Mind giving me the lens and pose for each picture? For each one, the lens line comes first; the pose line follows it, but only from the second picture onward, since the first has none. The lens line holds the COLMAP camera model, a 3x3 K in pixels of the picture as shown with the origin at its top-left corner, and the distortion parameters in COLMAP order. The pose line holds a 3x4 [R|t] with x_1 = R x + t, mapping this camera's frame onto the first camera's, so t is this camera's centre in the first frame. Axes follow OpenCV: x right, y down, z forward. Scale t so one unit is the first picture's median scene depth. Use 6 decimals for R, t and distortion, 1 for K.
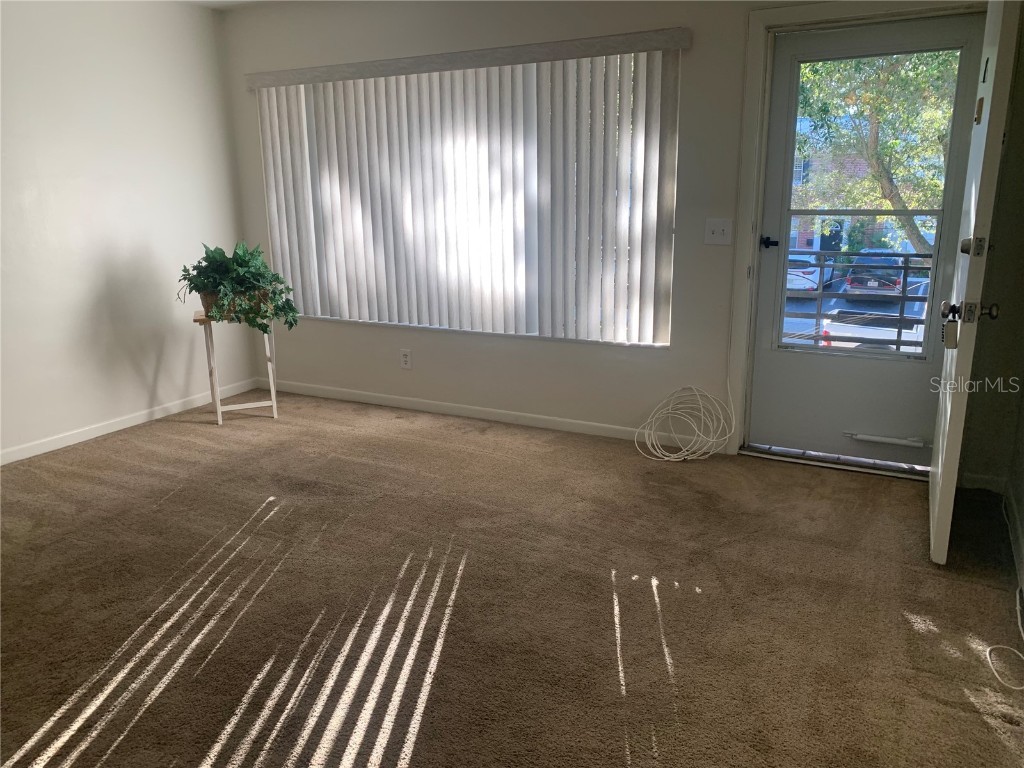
lens RADIAL K [[806.6, 0, 505.8], [0, 806.6, 384.1], [0, 0, 1]] dist [0.066991, -0.014819]
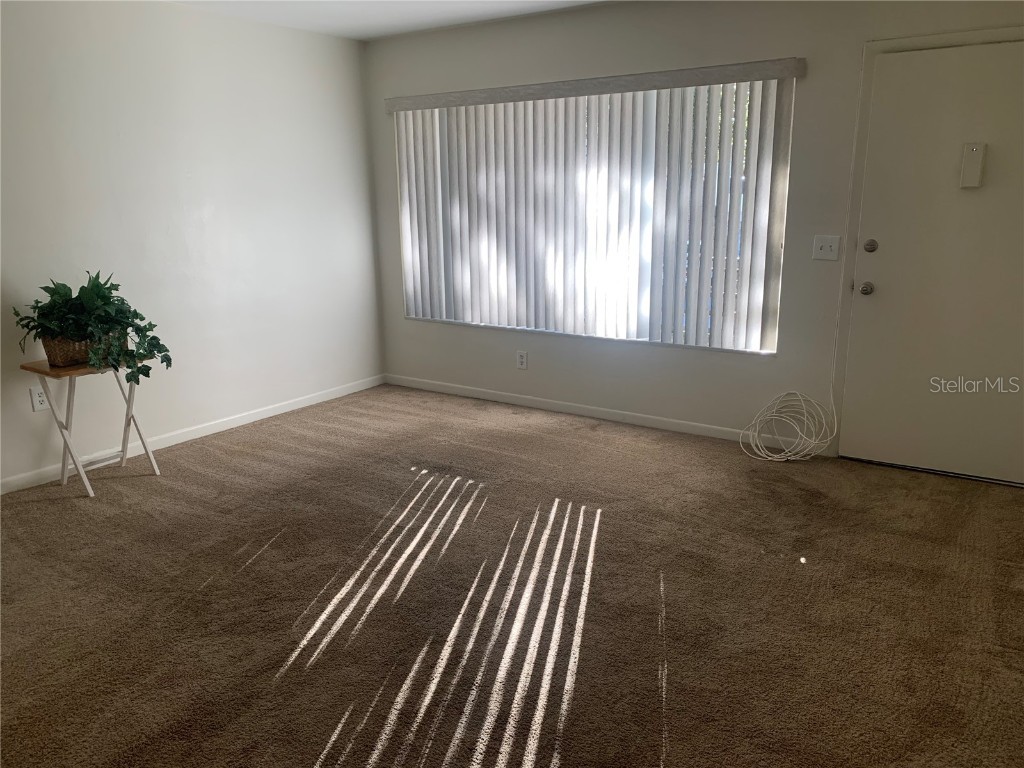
lens RADIAL K [[806.6, 0, 515.6], [0, 806.6, 389.8], [0, 0, 1]] dist [0.066991, -0.014819]
pose [[0.995376, 0.028898, -0.091603, -0.040718], [-0.028491, 0.999577, 0.005755, 0.004222], [0.091730, -0.003118, 0.995779, -0.105286]]
